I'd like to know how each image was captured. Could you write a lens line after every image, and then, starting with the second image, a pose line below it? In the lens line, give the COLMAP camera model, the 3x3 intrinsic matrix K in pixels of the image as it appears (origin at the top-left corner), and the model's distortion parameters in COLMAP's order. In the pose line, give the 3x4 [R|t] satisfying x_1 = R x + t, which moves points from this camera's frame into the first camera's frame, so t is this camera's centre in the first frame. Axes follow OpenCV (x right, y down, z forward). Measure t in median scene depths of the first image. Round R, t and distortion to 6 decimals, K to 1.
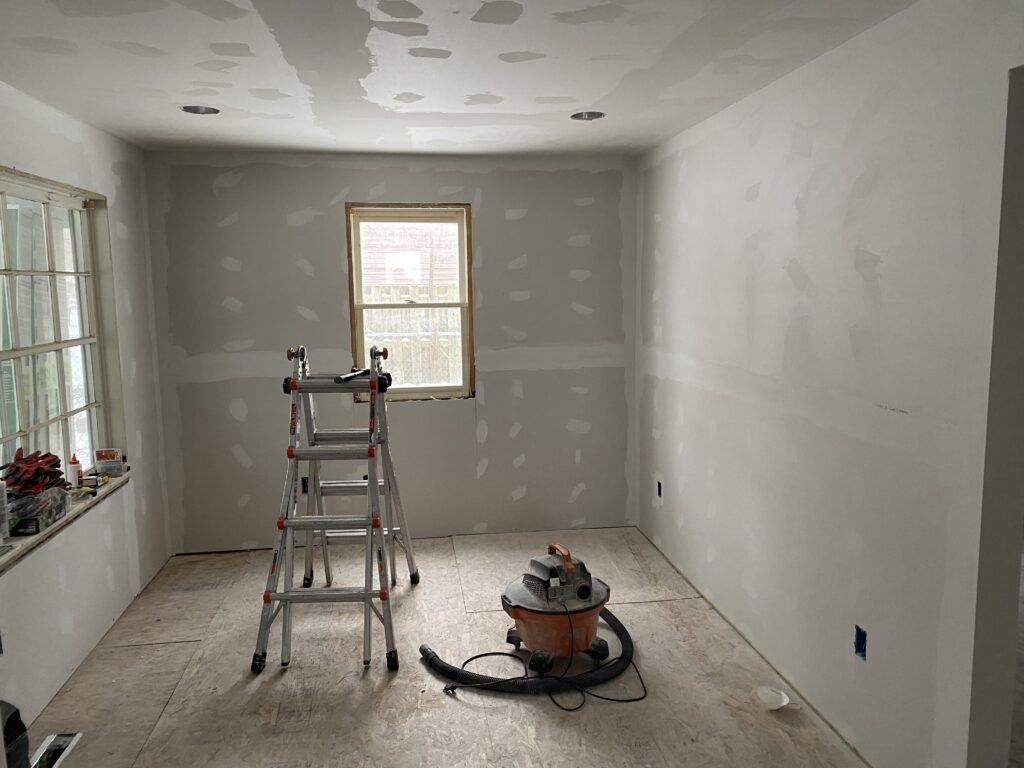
lens RADIAL K [[781.2, 0, 511.9], [0, 781.2, 379.2], [0, 0, 1]] dist [0.059315, -0.081013]
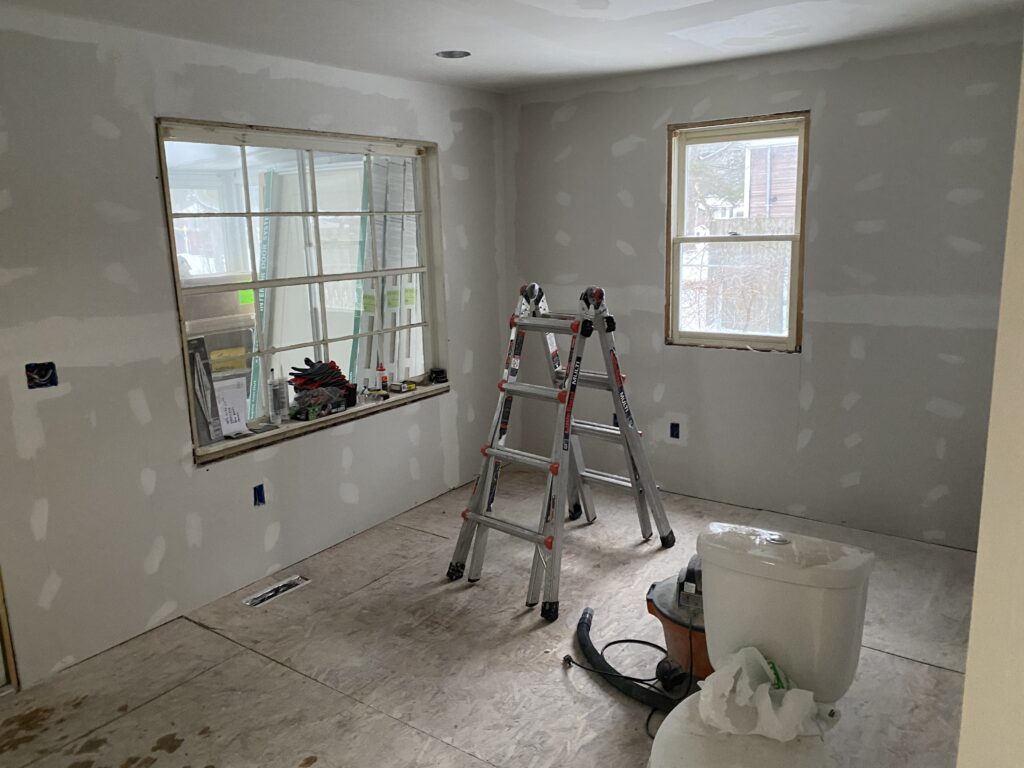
lens RADIAL K [[781.2, 0, 509.4], [0, 781.2, 378.1], [0, 0, 1]] dist [0.059315, -0.081013]
pose [[0.711788, 0.129030, -0.690441, 0.372787], [-0.065551, 0.990895, 0.117601, -0.033186], [0.699329, -0.038448, 0.713766, 0.237566]]
